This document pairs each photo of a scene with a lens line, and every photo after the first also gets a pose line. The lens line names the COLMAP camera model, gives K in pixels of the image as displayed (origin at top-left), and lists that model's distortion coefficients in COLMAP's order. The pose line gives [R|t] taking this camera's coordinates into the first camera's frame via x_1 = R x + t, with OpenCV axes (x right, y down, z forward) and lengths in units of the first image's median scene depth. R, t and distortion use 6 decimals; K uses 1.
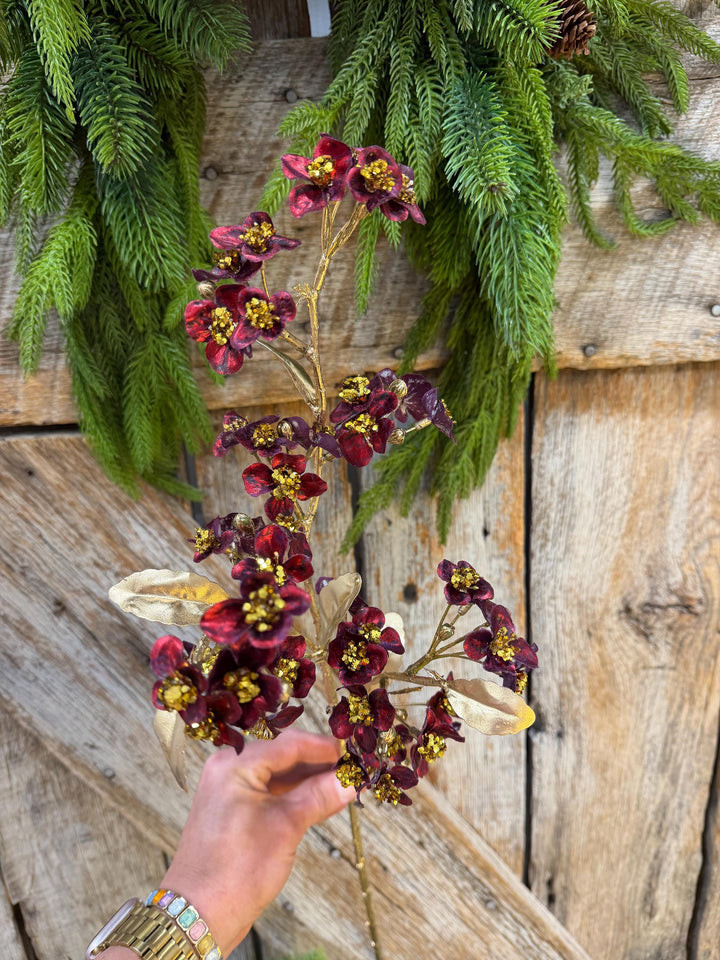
lens RADIAL K [[703.7, 0, 354.1], [0, 703.7, 478.9], [0, 0, 1]] dist [-0.027686, 0.004690]
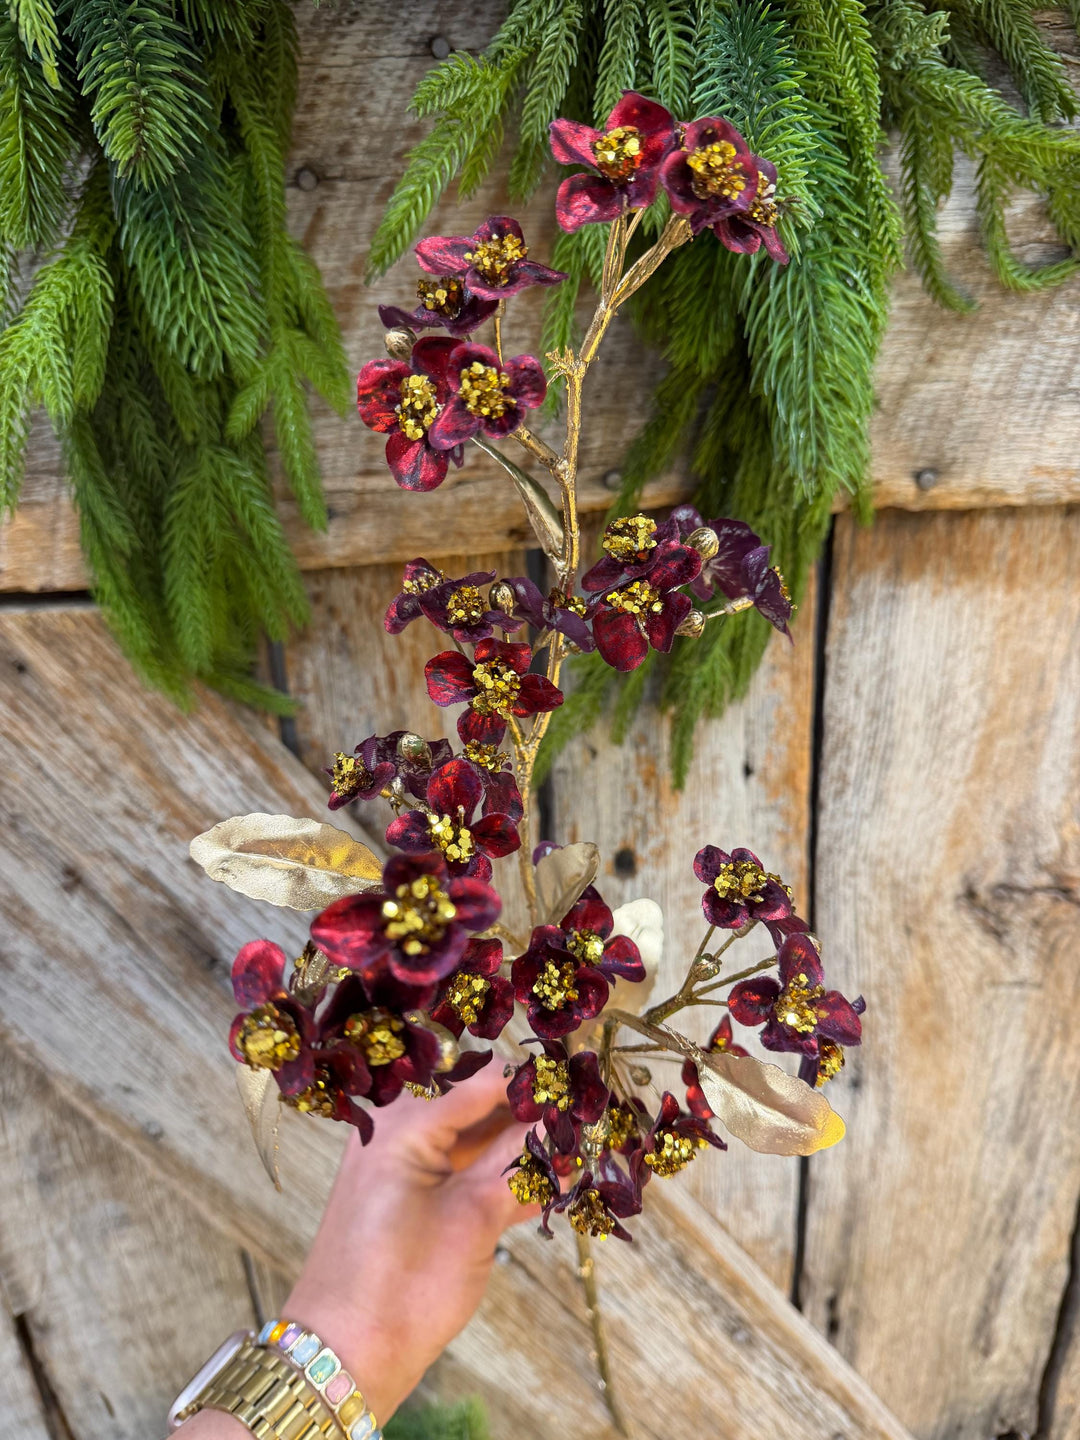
lens RADIAL K [[1067.1, 0, 525.7], [0, 1067.1, 719.5], [0, 0, 1]] dist [-0.042429, 0.017289]
pose [[0.999700, 0.014937, -0.019401, 0.008062], [-0.013774, 0.998177, 0.058765, -0.023857], [0.020243, -0.058480, 0.998083, 0.059249]]
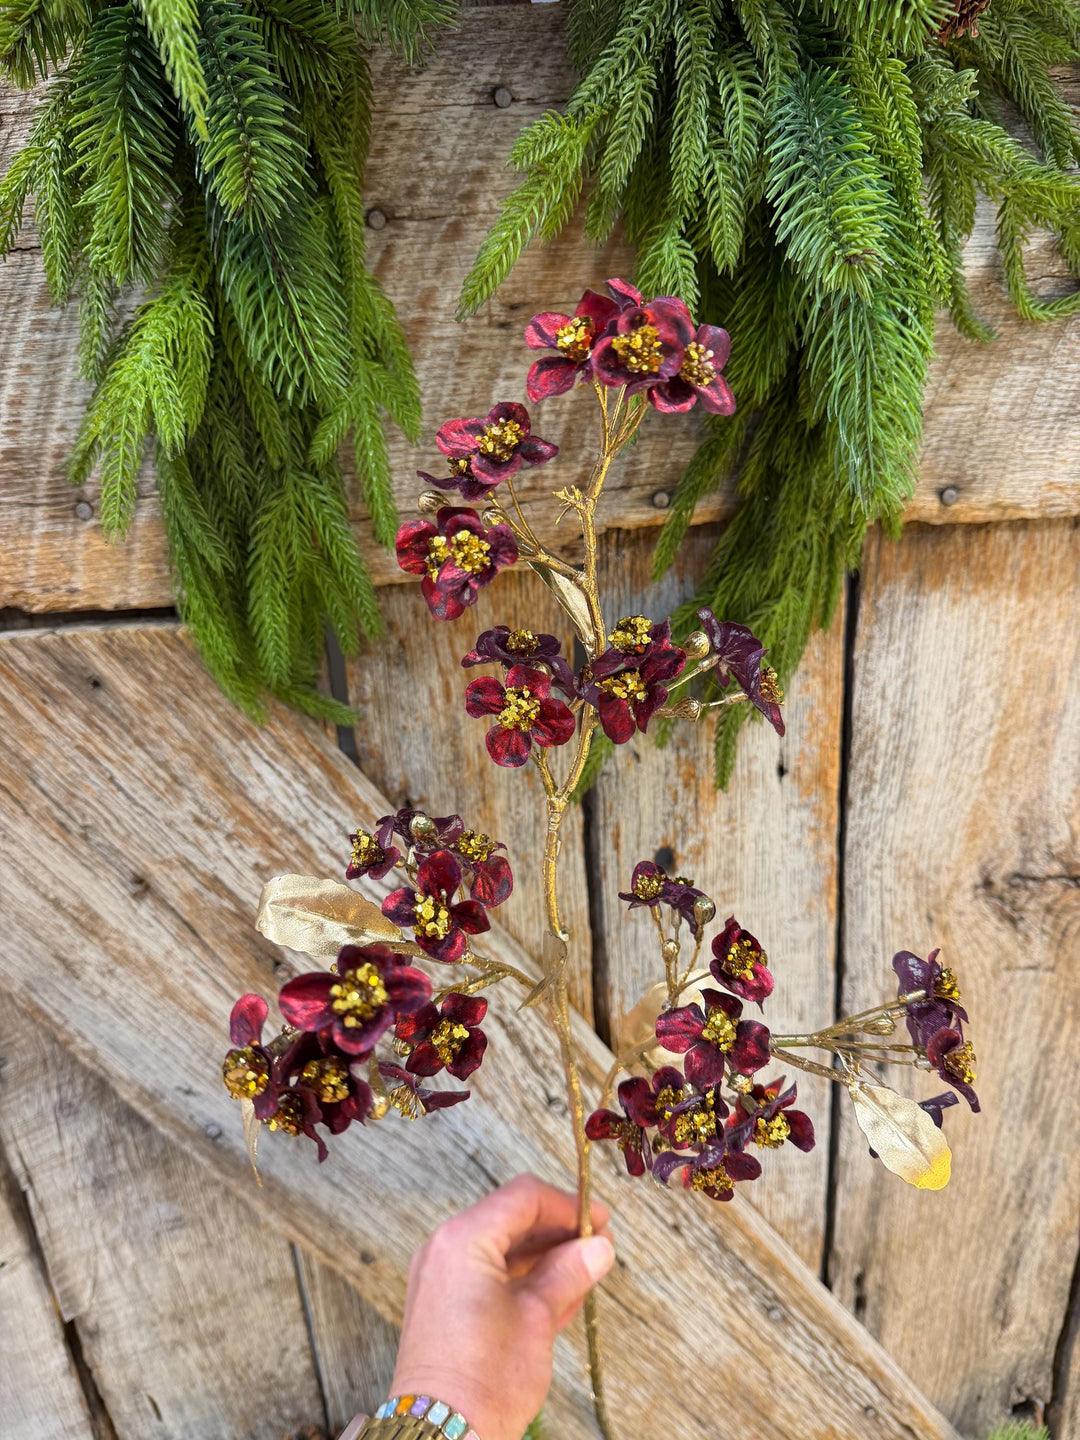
lens RADIAL K [[1050.9, 0, 535.4], [0, 1050.9, 716.3], [0, 0, 1]] dist [-0.025614, 0.002517]
pose [[0.999867, -0.001904, 0.016198, -0.067159], [0.001201, 0.999062, 0.043281, -0.019383], [-0.016265, -0.043256, 0.998932, 0.017763]]
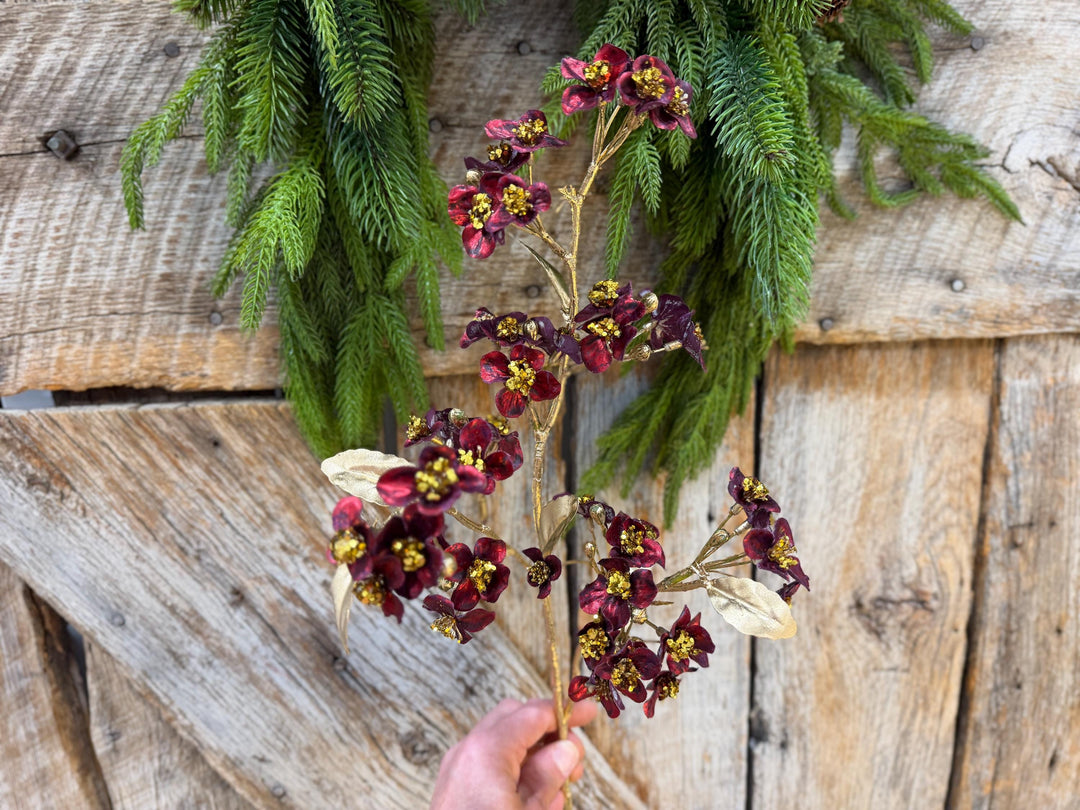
lens RADIAL K [[785.9, 0, 540.0], [0, 785.9, 405.0], [0, 0, 1]] dist [-0.020938, -0.001051]
pose [[0.998391, 0.020804, 0.052758, -0.100623], [-0.017103, 0.997425, -0.069653, 0.004732], [-0.054072, 0.068638, 0.996175, -0.019527]]
